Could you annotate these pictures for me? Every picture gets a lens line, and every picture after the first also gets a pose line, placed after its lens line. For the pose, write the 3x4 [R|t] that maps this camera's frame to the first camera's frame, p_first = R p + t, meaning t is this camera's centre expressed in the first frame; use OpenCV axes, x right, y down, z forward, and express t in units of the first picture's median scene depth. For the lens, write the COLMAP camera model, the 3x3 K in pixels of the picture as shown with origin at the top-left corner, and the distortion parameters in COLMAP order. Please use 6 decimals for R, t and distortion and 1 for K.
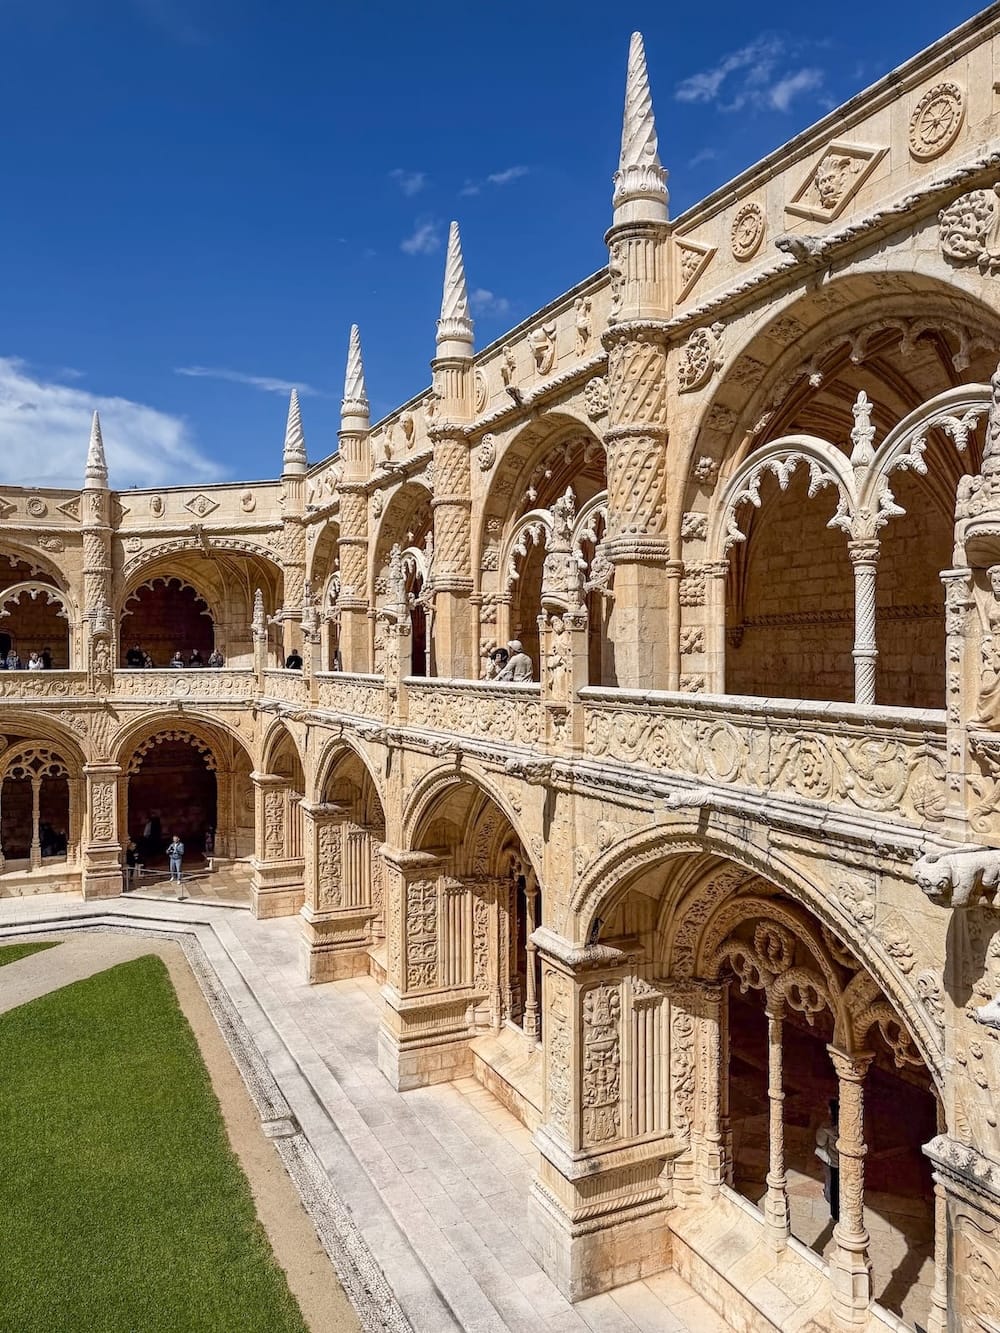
lens RADIAL K [[888.4, 0, 500.0], [0, 888.4, 666.5], [0, 0, 1]] dist [-0.003148, -0.036879]
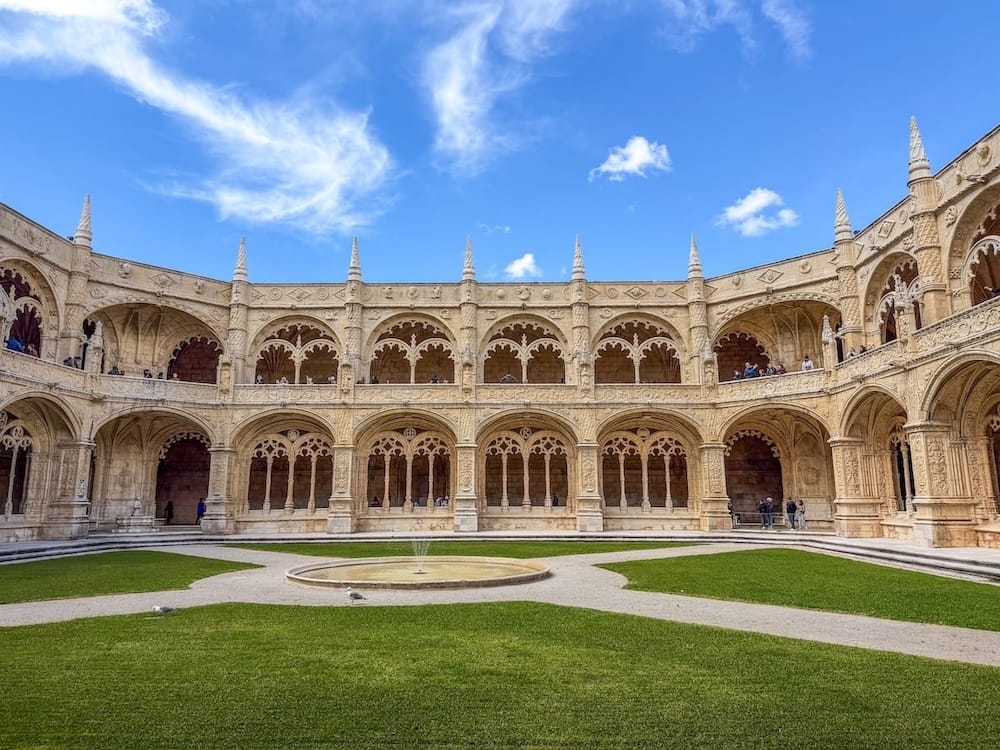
lens RADIAL K [[666.5, 0, 500.0], [0, 666.5, 375.0], [0, 0, 1]] dist [-0.003148, -0.036879]
pose [[0.885200, -0.074153, -0.459262, -0.237157], [-0.023443, 0.978850, -0.203231, 0.236474], [0.464619, 0.190667, 0.864740, -0.187497]]
